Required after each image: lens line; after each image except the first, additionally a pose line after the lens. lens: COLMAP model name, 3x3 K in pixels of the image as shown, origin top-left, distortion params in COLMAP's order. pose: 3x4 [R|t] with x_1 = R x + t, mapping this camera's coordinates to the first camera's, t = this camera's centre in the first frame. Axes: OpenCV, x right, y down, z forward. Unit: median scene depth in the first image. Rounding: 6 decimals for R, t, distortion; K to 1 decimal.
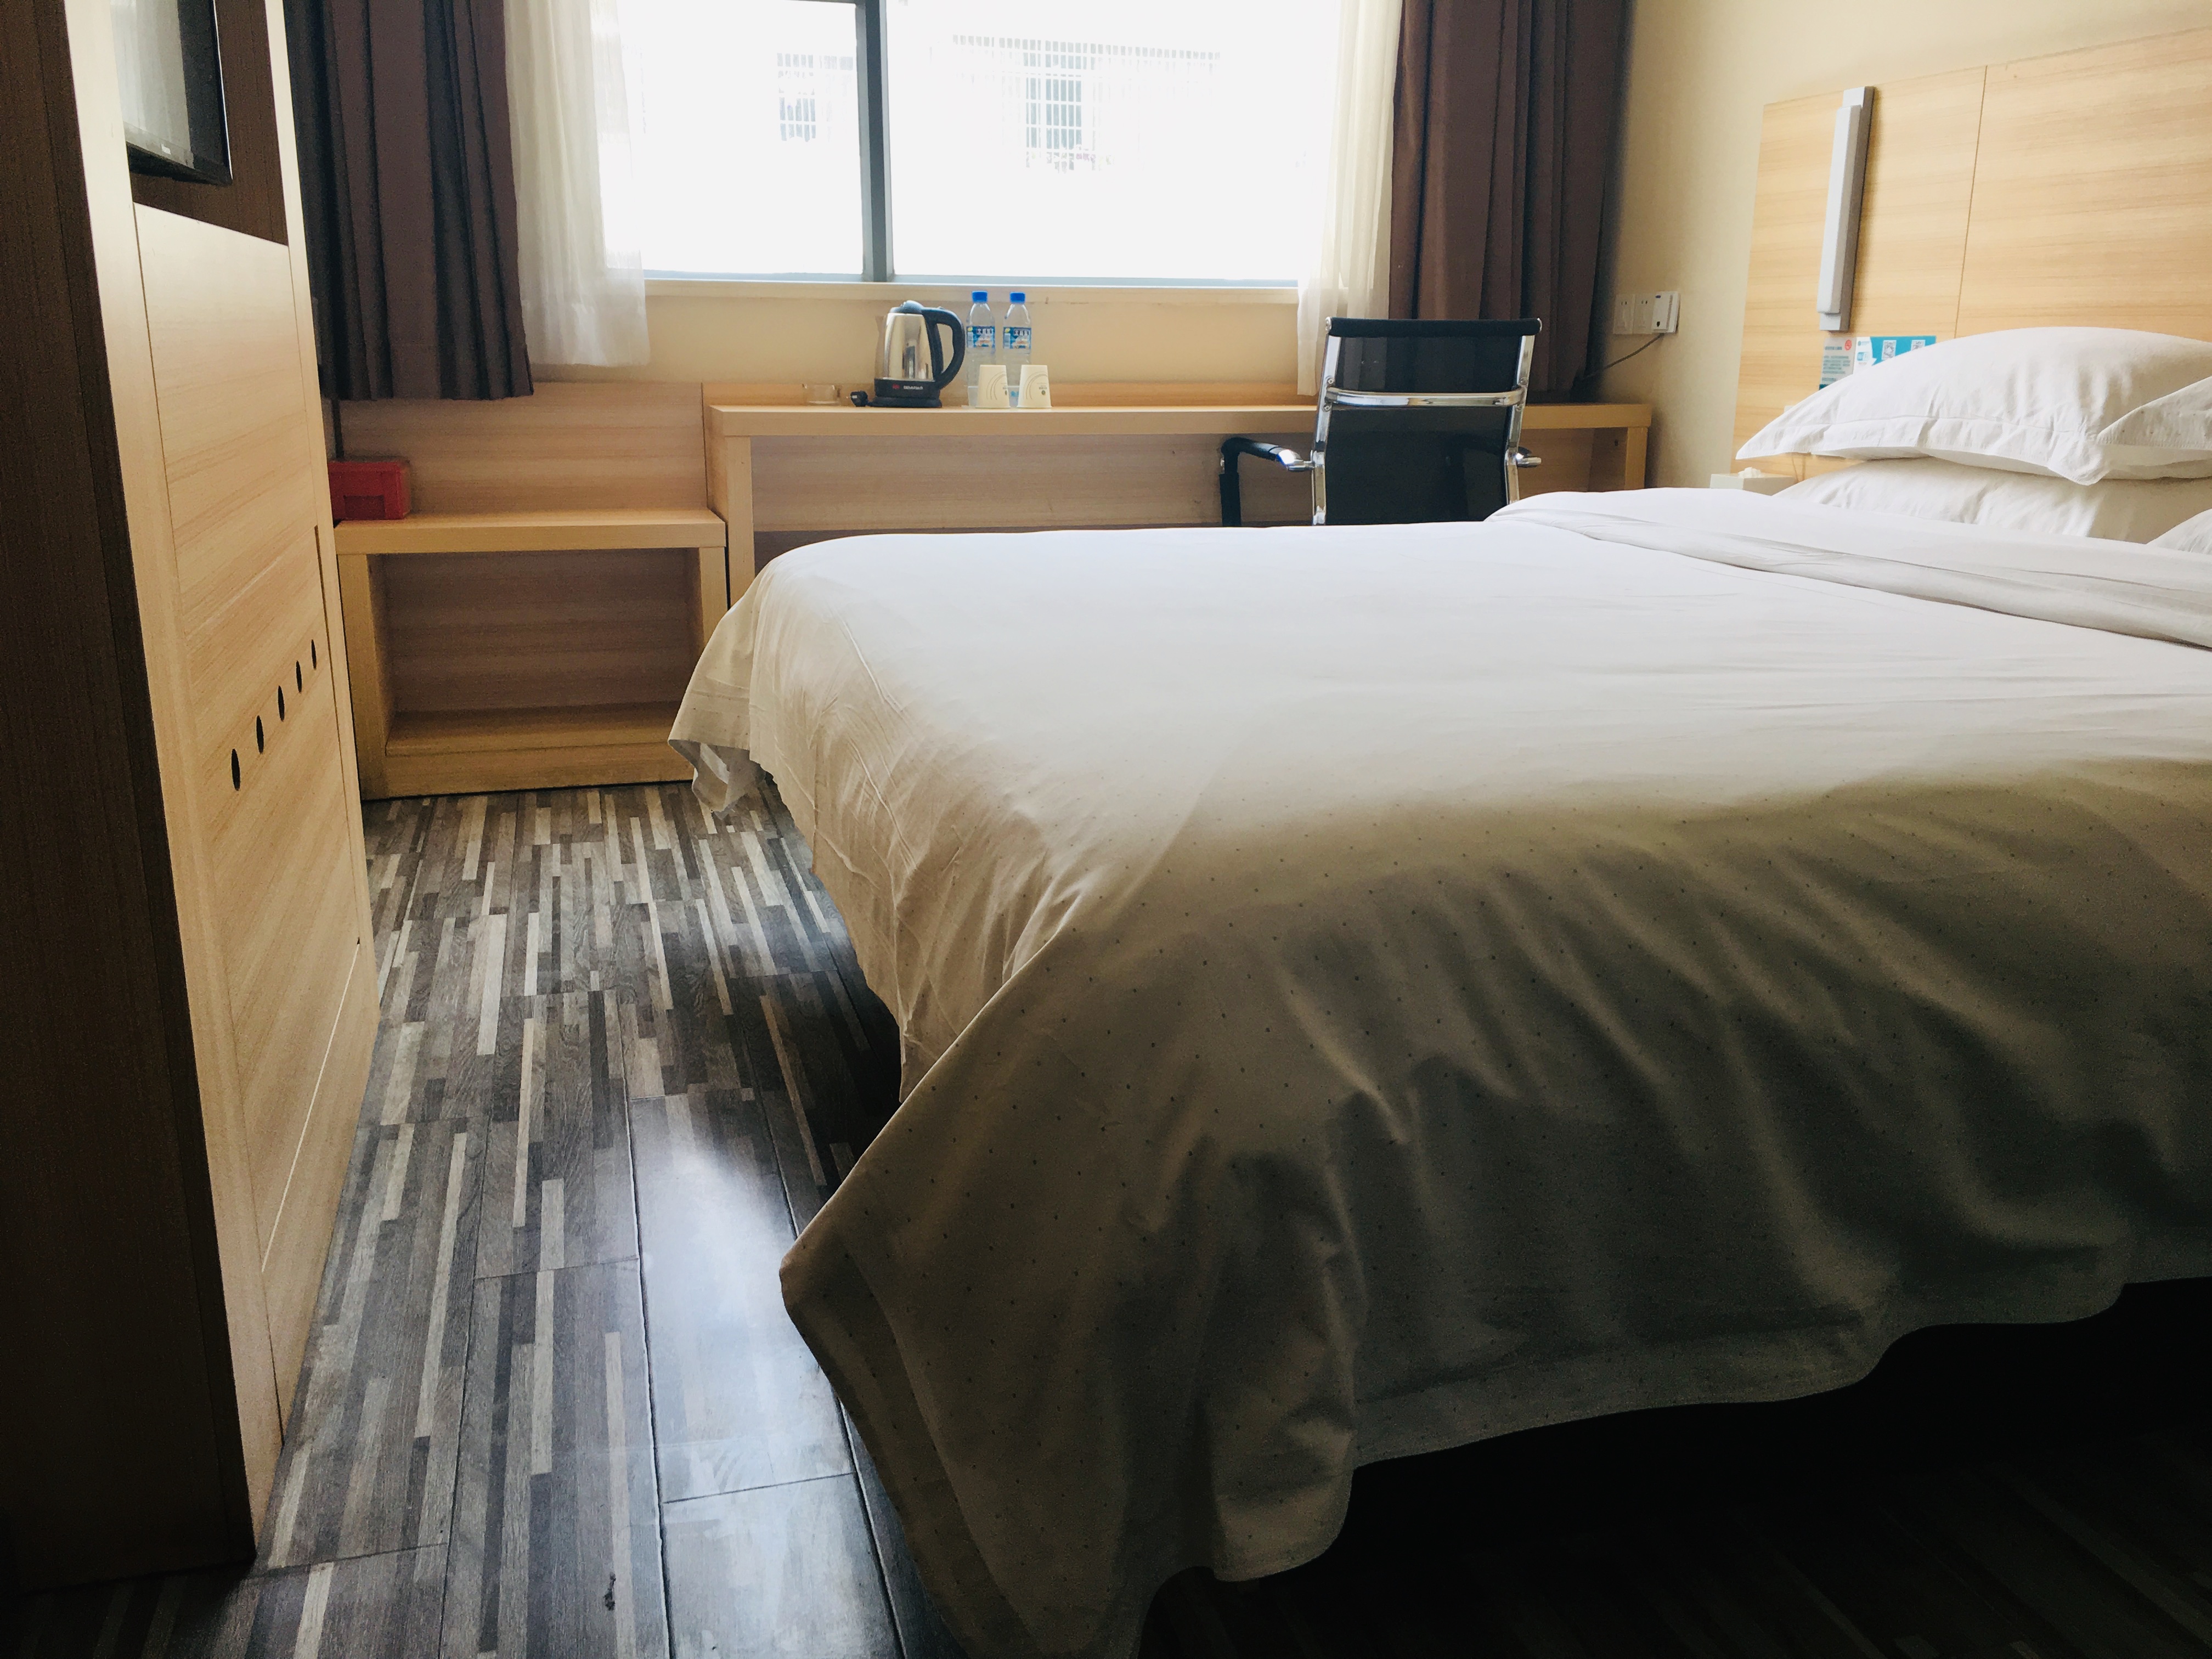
lens RADIAL K [[1878.9, 0, 1101.7], [0, 1878.9, 824.8], [0, 0, 1]] dist [0.048844, -0.058613]
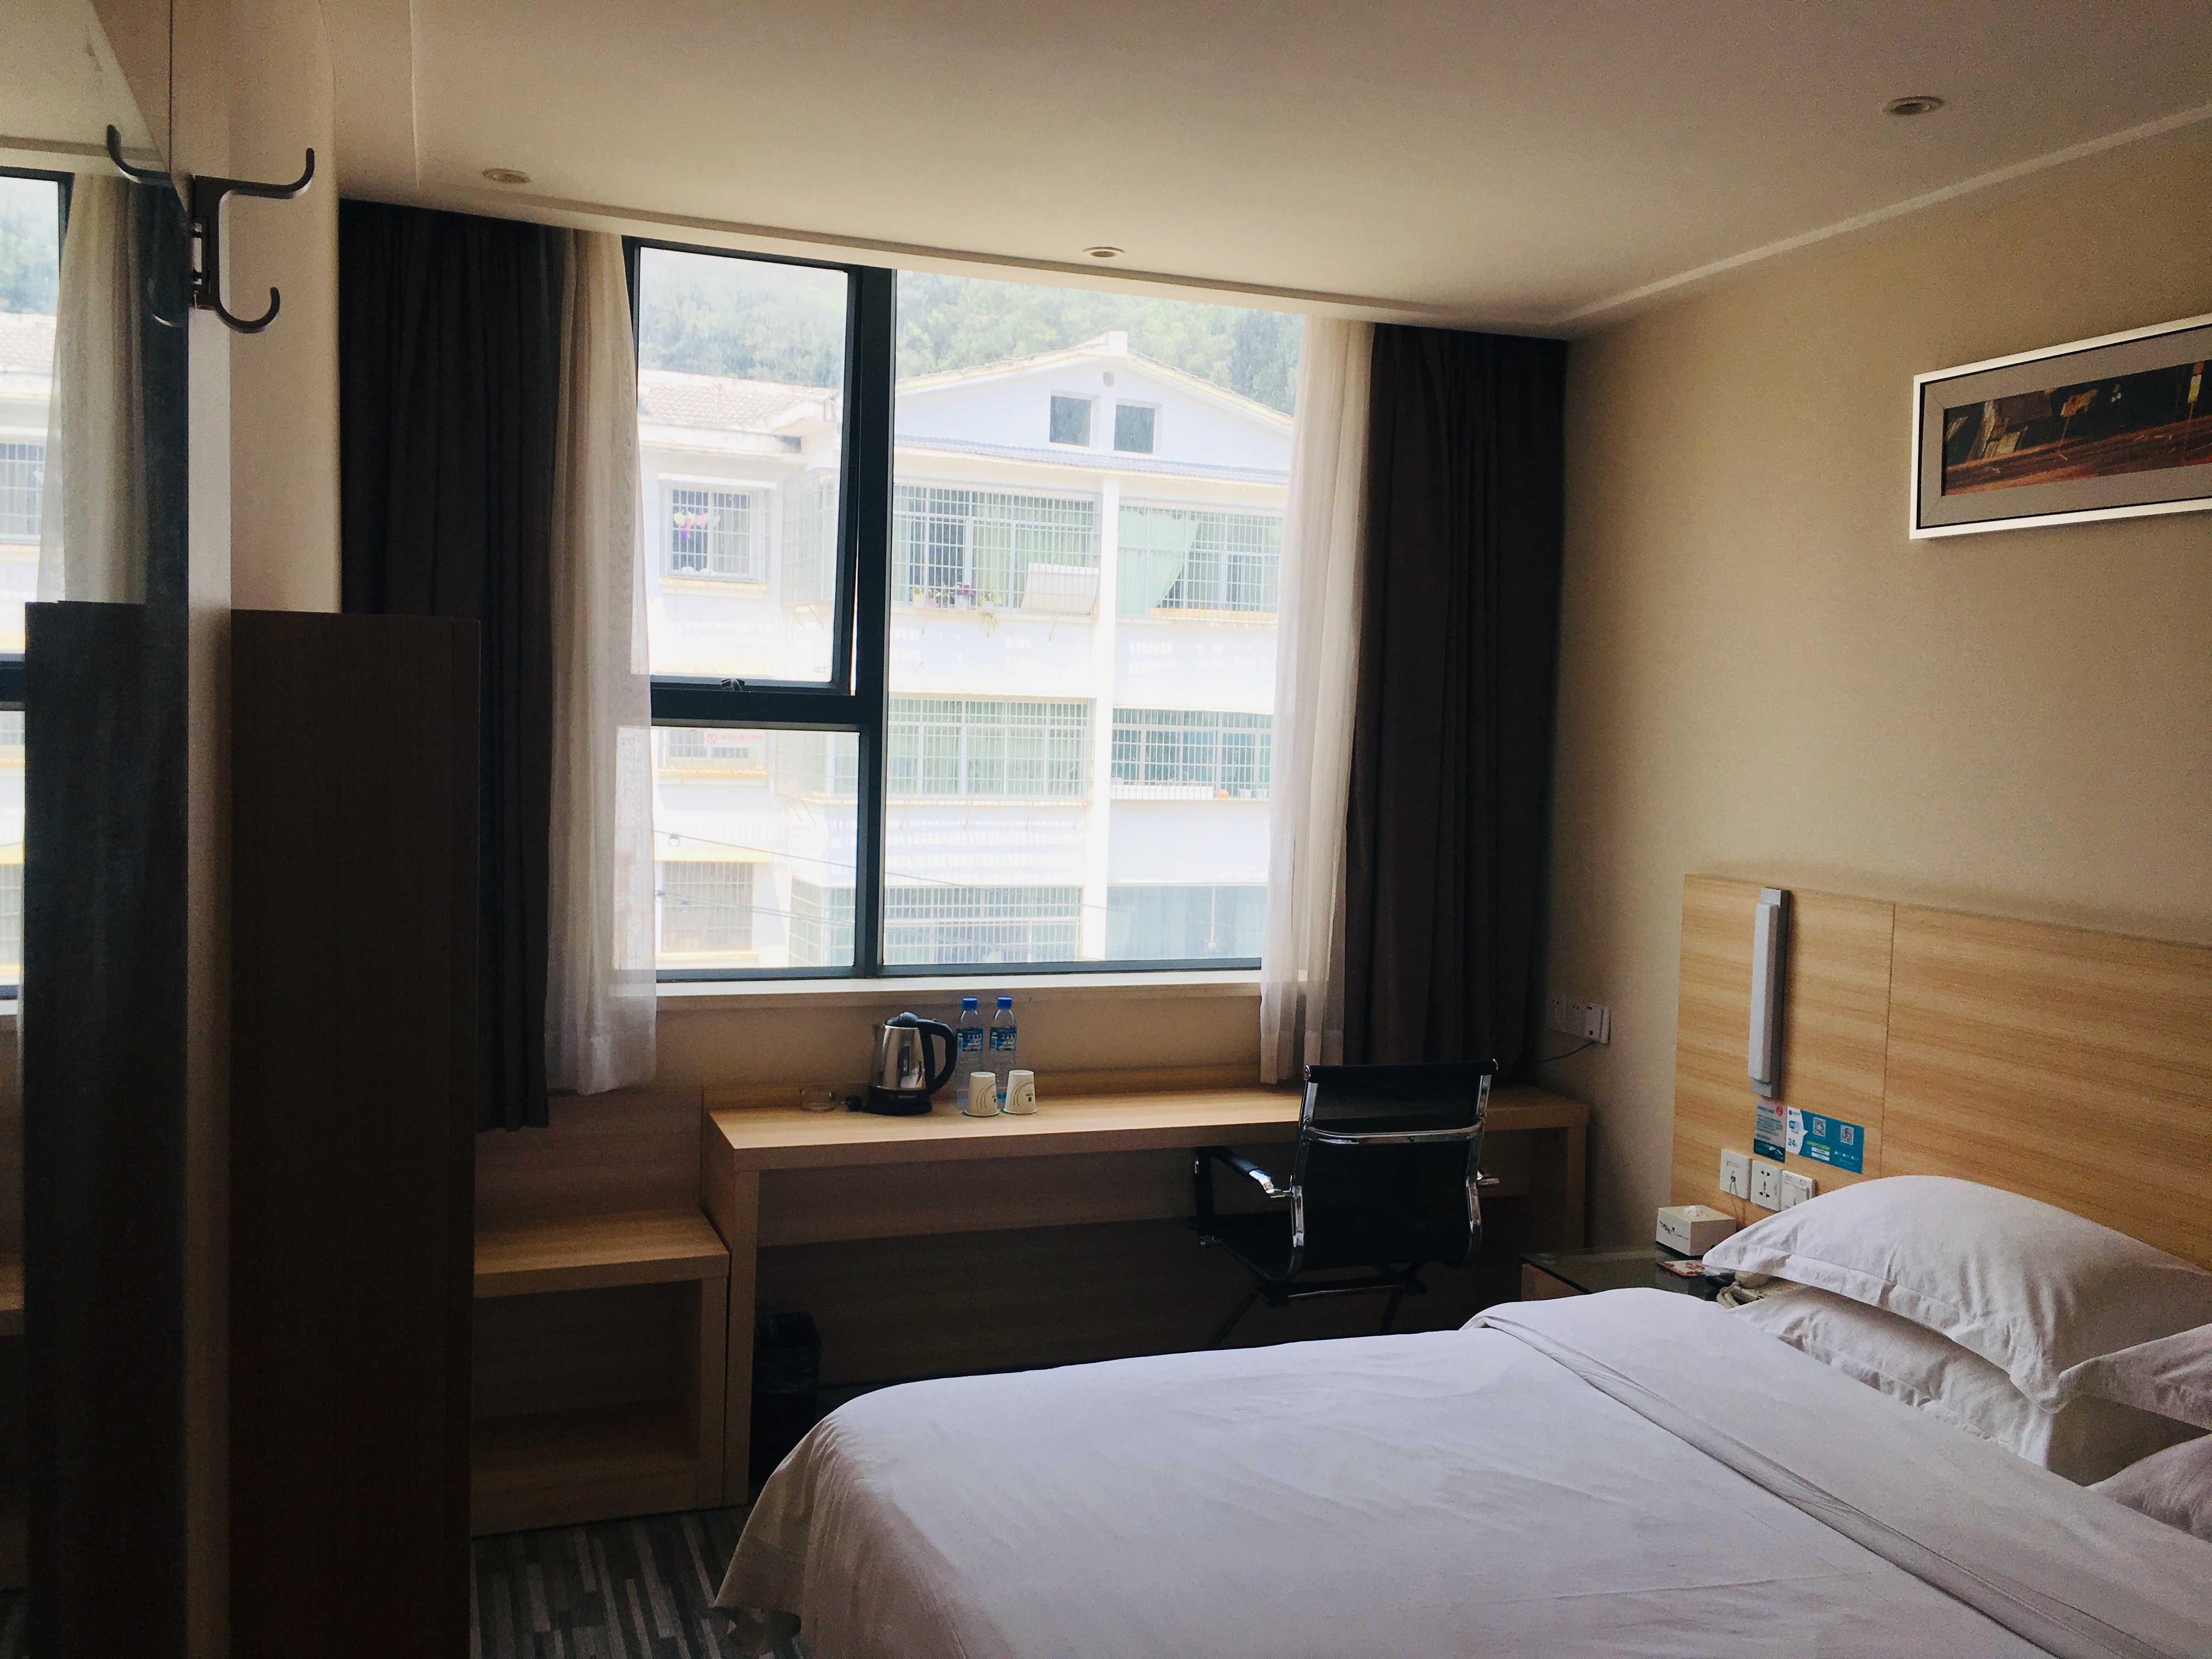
lens RADIAL K [[1878.9, 0, 1111.2], [0, 1878.9, 836.2], [0, 0, 1]] dist [0.048844, -0.058613]
pose [[0.996617, 0.025214, 0.078221, -0.079061], [-0.009302, 0.980266, -0.197466, -0.183652], [-0.081656, 0.196071, 0.977184, -0.067688]]
